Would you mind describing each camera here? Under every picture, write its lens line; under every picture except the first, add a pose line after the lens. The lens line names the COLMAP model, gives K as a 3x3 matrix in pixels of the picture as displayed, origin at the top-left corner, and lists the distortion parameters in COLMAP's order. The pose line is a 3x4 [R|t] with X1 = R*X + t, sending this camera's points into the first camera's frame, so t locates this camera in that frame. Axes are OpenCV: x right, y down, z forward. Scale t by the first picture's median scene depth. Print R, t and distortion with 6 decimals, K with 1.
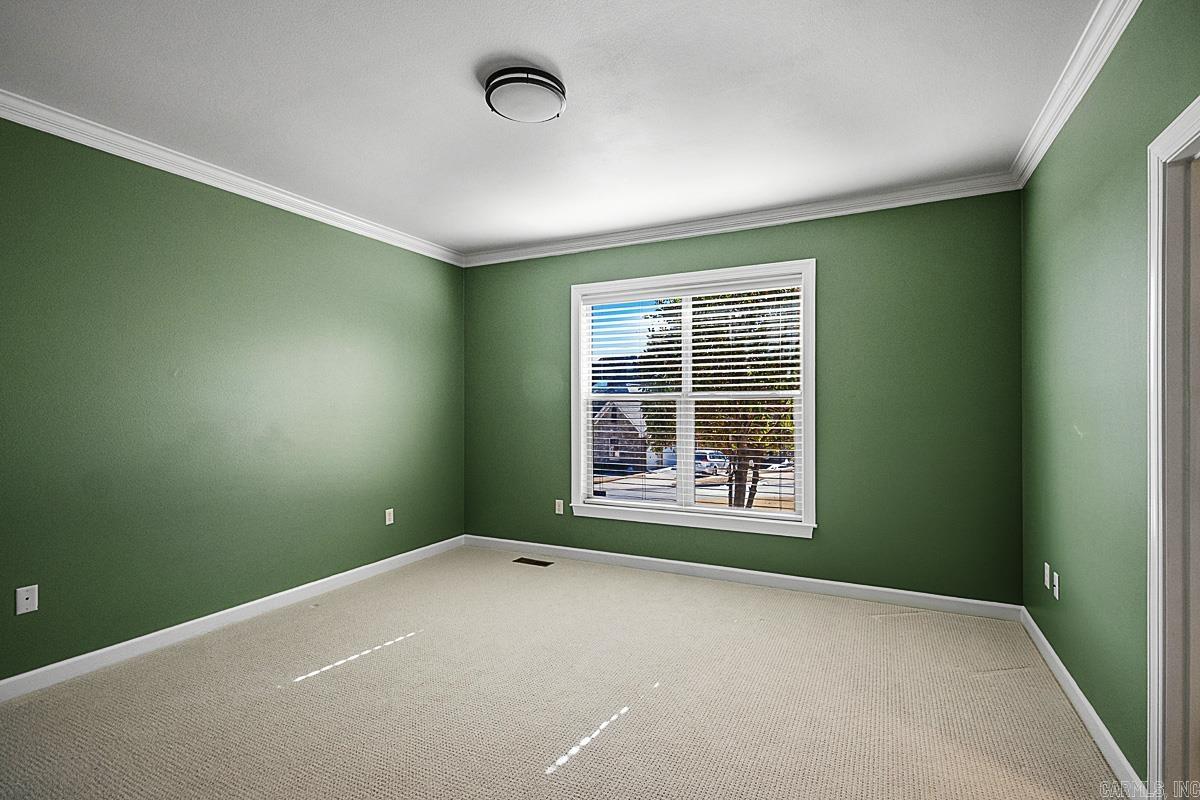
lens RADIAL K [[561.3, 0, 608.3], [0, 561.3, 402.8], [0, 0, 1]] dist [0.031320, -0.017706]
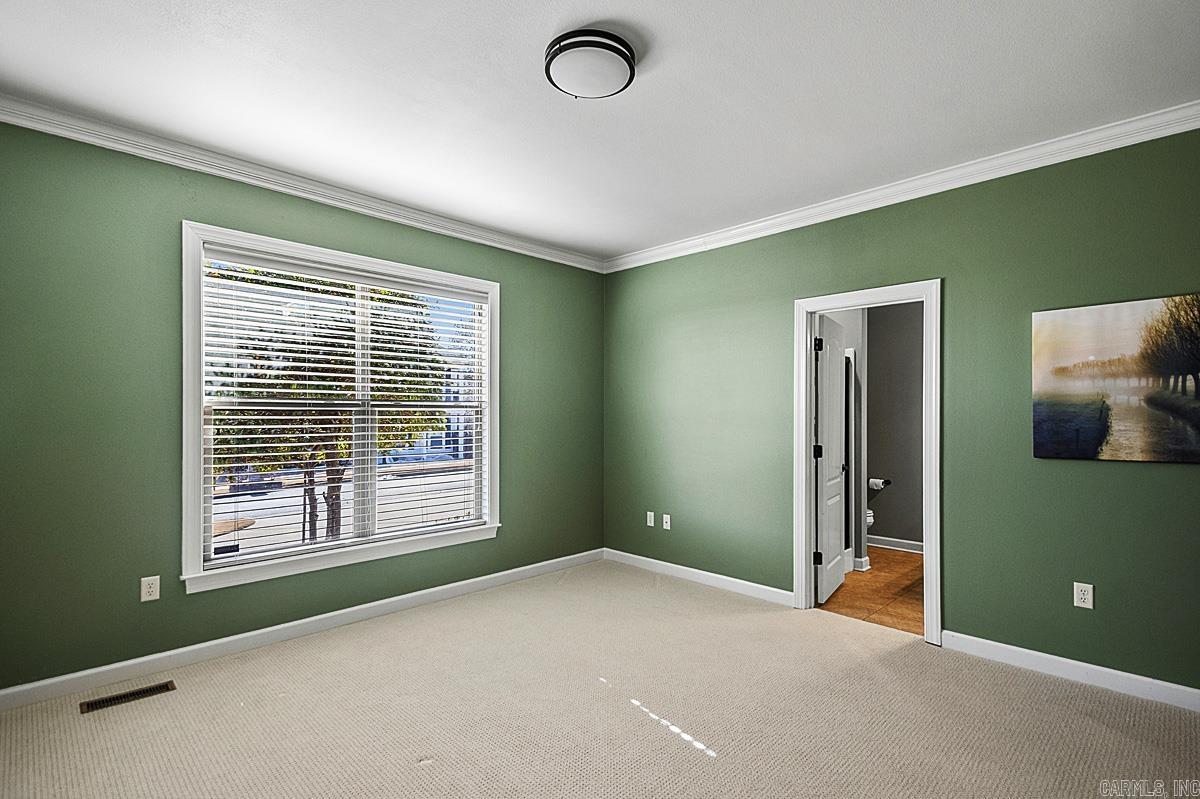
lens RADIAL K [[572.5, 0, 607.0], [0, 572.5, 415.1], [0, 0, 1]] dist [0.000769, -0.000074]
pose [[0.310451, 0.003227, 0.950584, -0.558143], [-0.004283, 0.999989, -0.001996, 0.003286], [-0.950580, -0.003452, 0.310462, 0.395950]]
